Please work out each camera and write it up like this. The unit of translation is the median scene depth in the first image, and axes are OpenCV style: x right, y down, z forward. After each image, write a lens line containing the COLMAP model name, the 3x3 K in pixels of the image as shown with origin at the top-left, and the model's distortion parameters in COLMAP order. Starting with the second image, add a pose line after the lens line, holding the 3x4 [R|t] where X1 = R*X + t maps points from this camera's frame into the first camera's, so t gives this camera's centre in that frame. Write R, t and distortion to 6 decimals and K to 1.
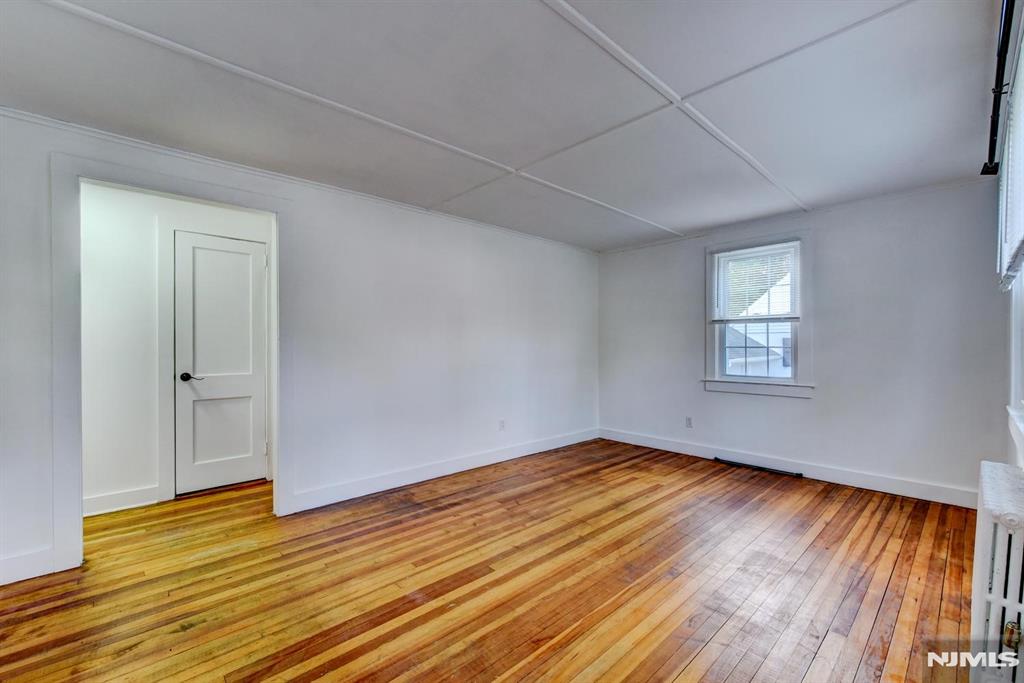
lens RADIAL K [[423.2, 0, 516.1], [0, 423.2, 343.3], [0, 0, 1]] dist [0.011132, -0.001510]
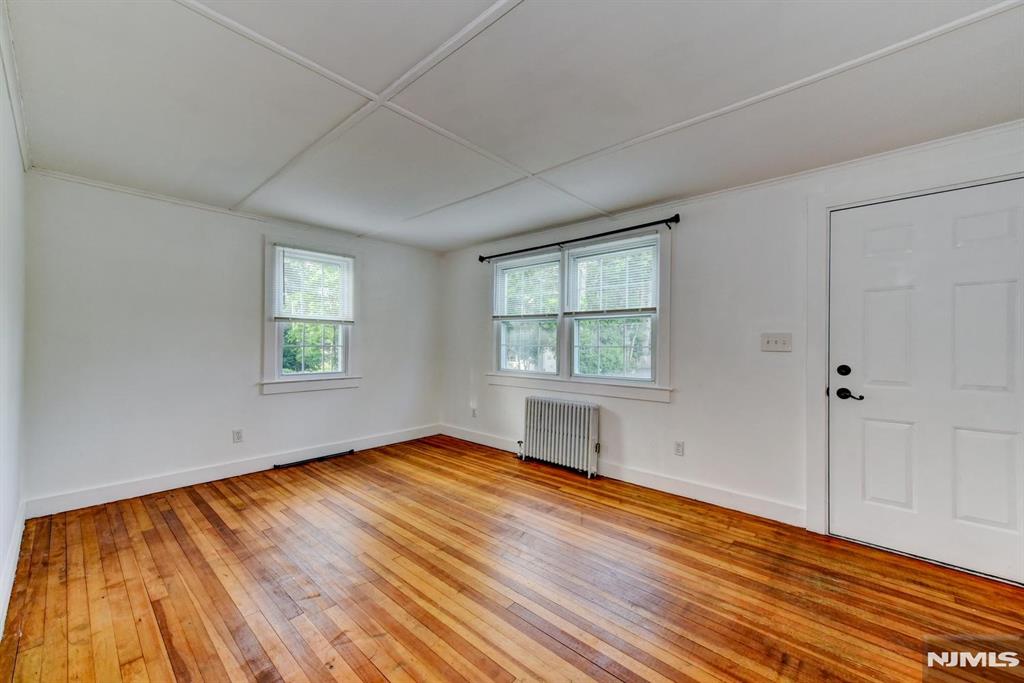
lens RADIAL K [[404.8, 0, 513.7], [0, 404.8, 346.7], [0, 0, 1]] dist [0.000272, 0.000041]
pose [[-0.081336, -0.007819, 0.996656, -0.553623], [-0.006850, 0.999950, 0.007286, -0.000738], [-0.996663, -0.006234, -0.081385, 0.675053]]
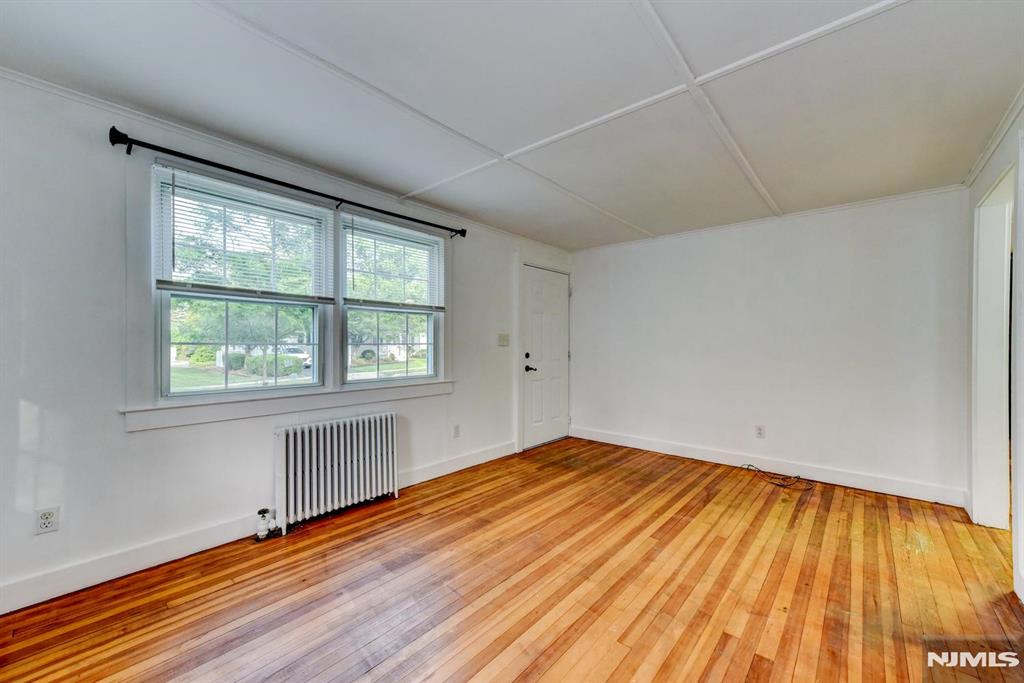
lens RADIAL K [[404.8, 0, 525.6], [0, 404.8, 347.4], [0, 0, 1]] dist [0.000272, 0.000041]
pose [[-0.990834, -0.001695, -0.135072, 0.276315], [-0.003222, 0.999933, 0.011081, 0.002201], [0.135044, 0.011415, -0.990774, 1.288979]]
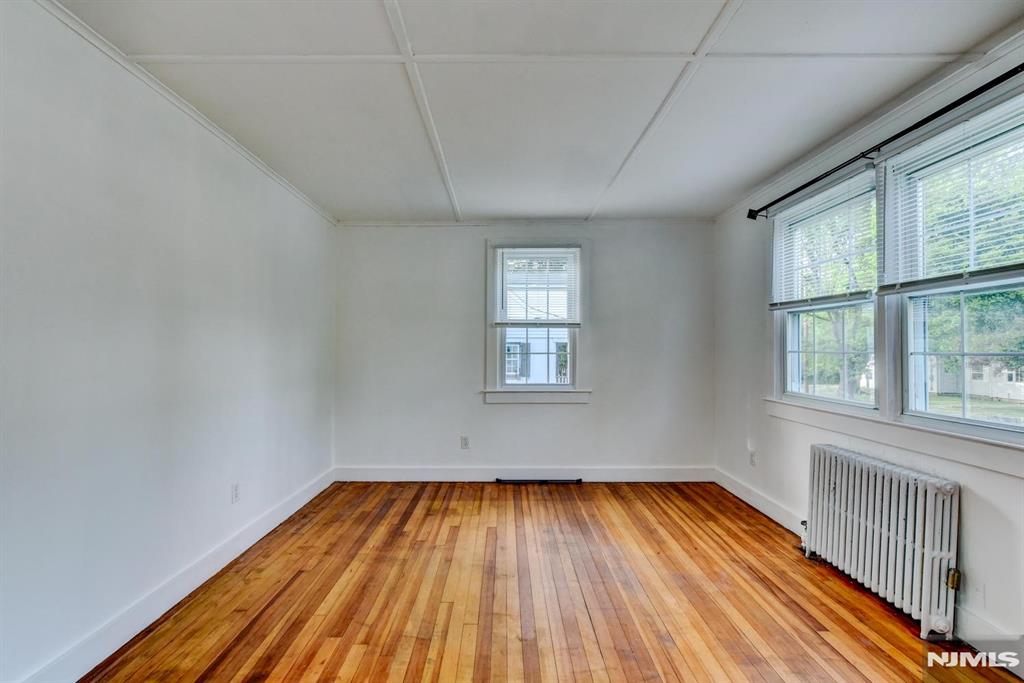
lens RADIAL K [[482.9, 0, 490.5], [0, 482.9, 344.0], [0, 0, 1]] dist [-0.003626, -0.002649]
pose [[0.702512, 0.009214, 0.711612, -0.311906], [-0.000796, 0.999926, -0.012162, 0.001460], [-0.711671, 0.007977, 0.702468, 0.369713]]
